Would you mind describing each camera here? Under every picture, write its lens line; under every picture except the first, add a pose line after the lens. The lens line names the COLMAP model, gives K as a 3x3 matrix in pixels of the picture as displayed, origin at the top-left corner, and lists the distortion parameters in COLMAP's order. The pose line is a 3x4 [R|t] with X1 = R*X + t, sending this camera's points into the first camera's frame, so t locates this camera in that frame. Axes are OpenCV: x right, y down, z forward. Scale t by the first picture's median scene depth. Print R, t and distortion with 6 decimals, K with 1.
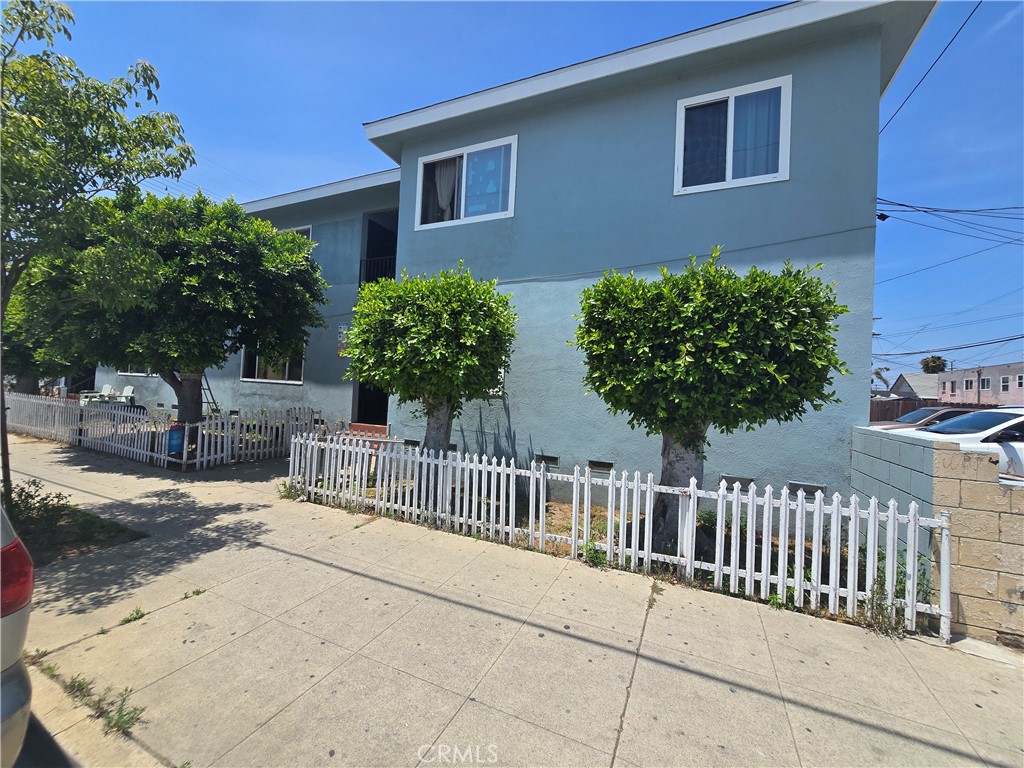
lens RADIAL K [[413.4, 0, 512.0], [0, 413.4, 384.0], [0, 0, 1]] dist [-0.002449, -0.000025]
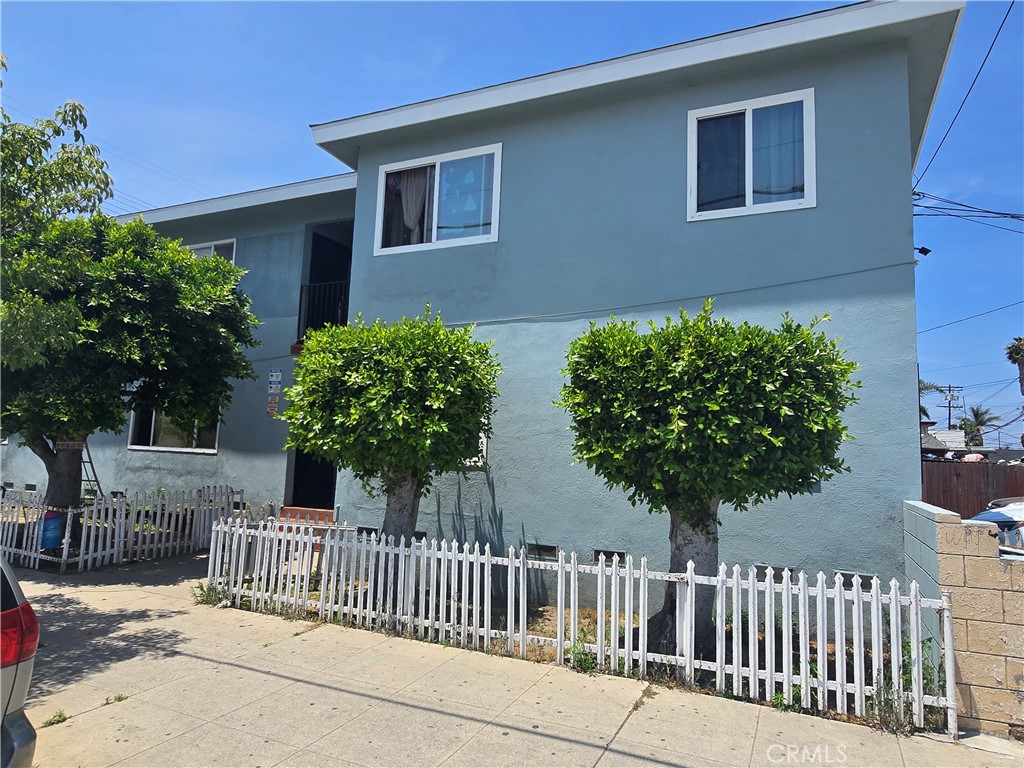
lens RADIAL K [[644.4, 0, 530.4], [0, 644.4, 388.7], [0, 0, 1]] dist [0.002843, -0.002269]
pose [[0.999920, -0.010848, 0.006507, 0.077420], [0.011380, 0.996043, -0.088136, -0.014668], [-0.005525, 0.088203, 0.996087, -0.300411]]
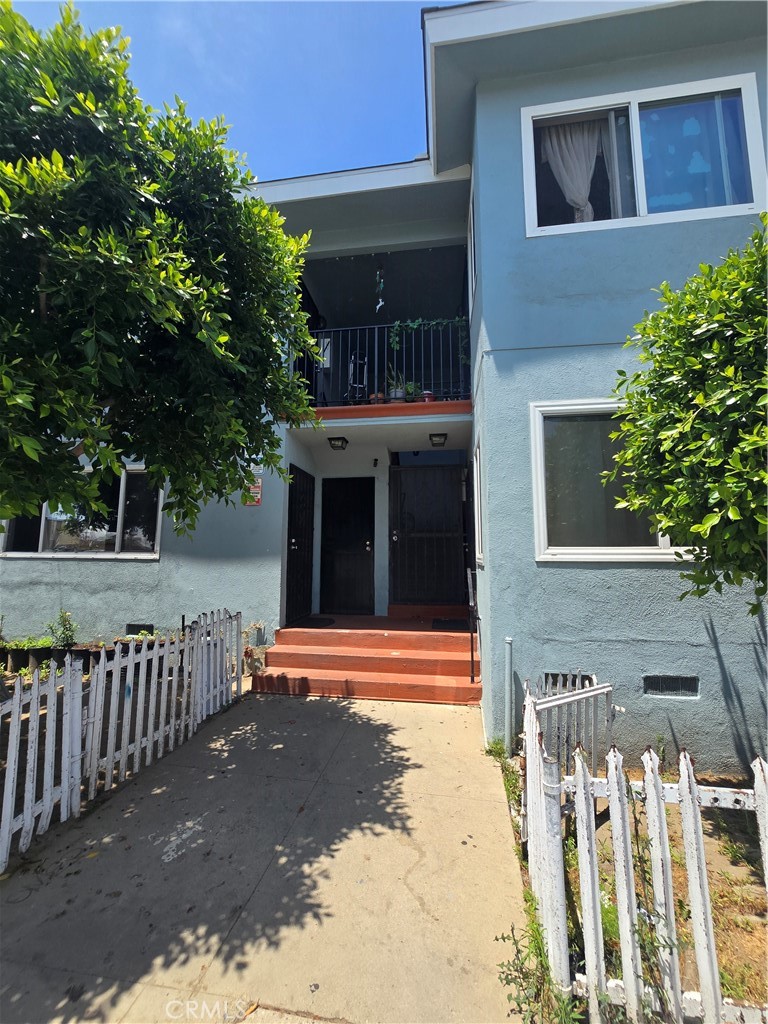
lens RADIAL K [[413.4, 0, 384.0], [0, 413.4, 512.0], [0, 0, 1]] dist [-0.002449, -0.000025]
pose [[0.960427, -0.012362, 0.278258, -0.835446], [0.036793, 0.995891, -0.082750, -0.011048], [-0.276092, 0.089714, 0.956935, 0.927825]]
